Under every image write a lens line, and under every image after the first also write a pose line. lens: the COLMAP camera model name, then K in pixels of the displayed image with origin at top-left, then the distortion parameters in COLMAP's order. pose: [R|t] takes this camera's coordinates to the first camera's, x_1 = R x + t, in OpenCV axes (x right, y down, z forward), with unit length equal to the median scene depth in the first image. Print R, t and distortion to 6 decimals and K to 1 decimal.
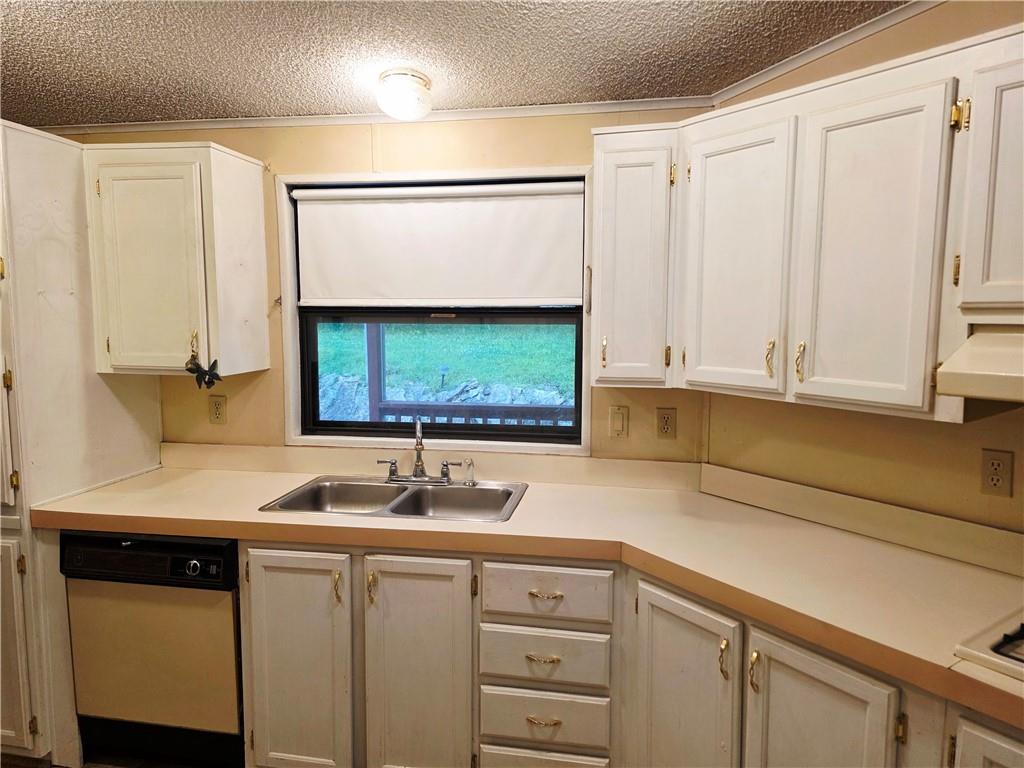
lens RADIAL K [[686.2, 0, 513.8], [0, 686.2, 383.2], [0, 0, 1]] dist [0.047359, -0.040638]
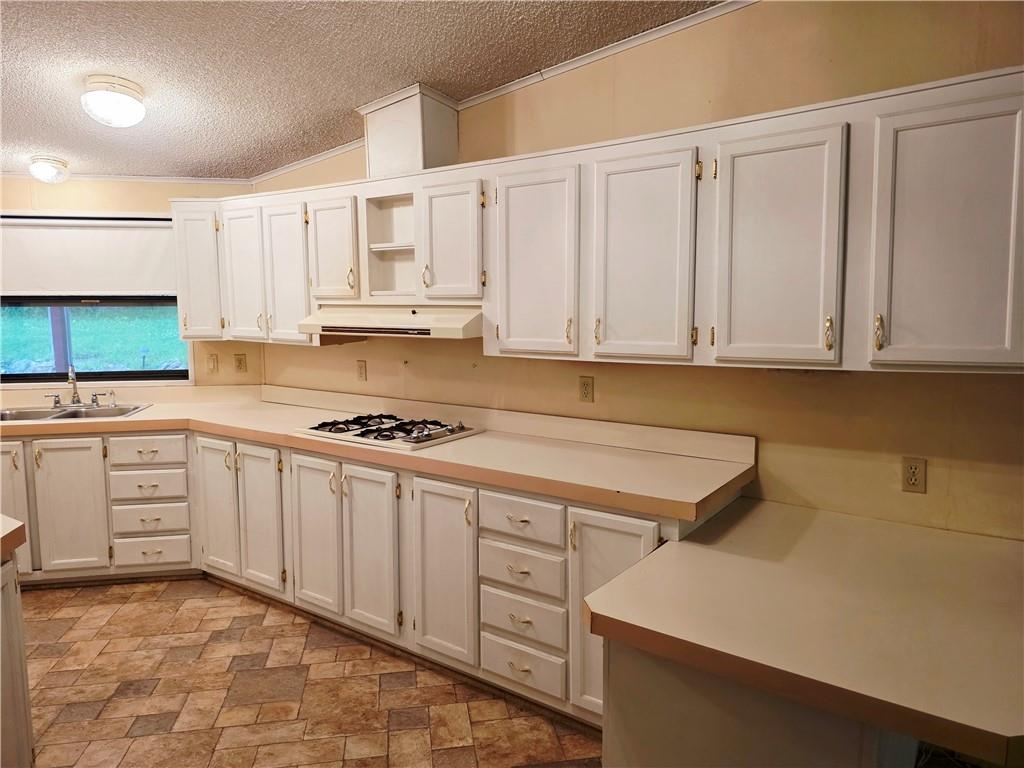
lens RADIAL K [[686.2, 0, 511.6], [0, 686.2, 375.5], [0, 0, 1]] dist [0.047359, -0.040638]
pose [[0.939922, -0.042994, 0.338671, 0.312442], [0.039588, 0.999072, 0.016964, 0.098830], [-0.339086, -0.002538, 0.940752, -0.993193]]
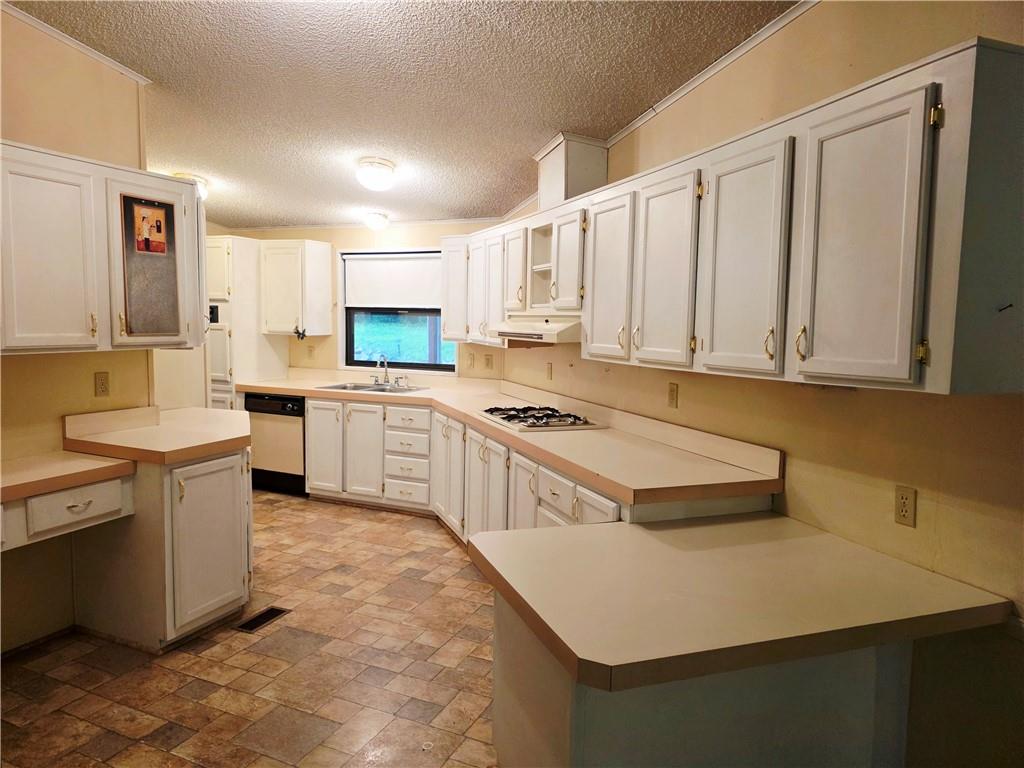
lens RADIAL K [[686.2, 0, 506.5], [0, 686.2, 381.2], [0, 0, 1]] dist [0.047359, -0.040638]
pose [[0.968650, 0.037170, -0.245631, 0.936761], [-0.039419, 0.999214, -0.004241, 0.146129], [0.245280, 0.013791, 0.969354, -1.276421]]
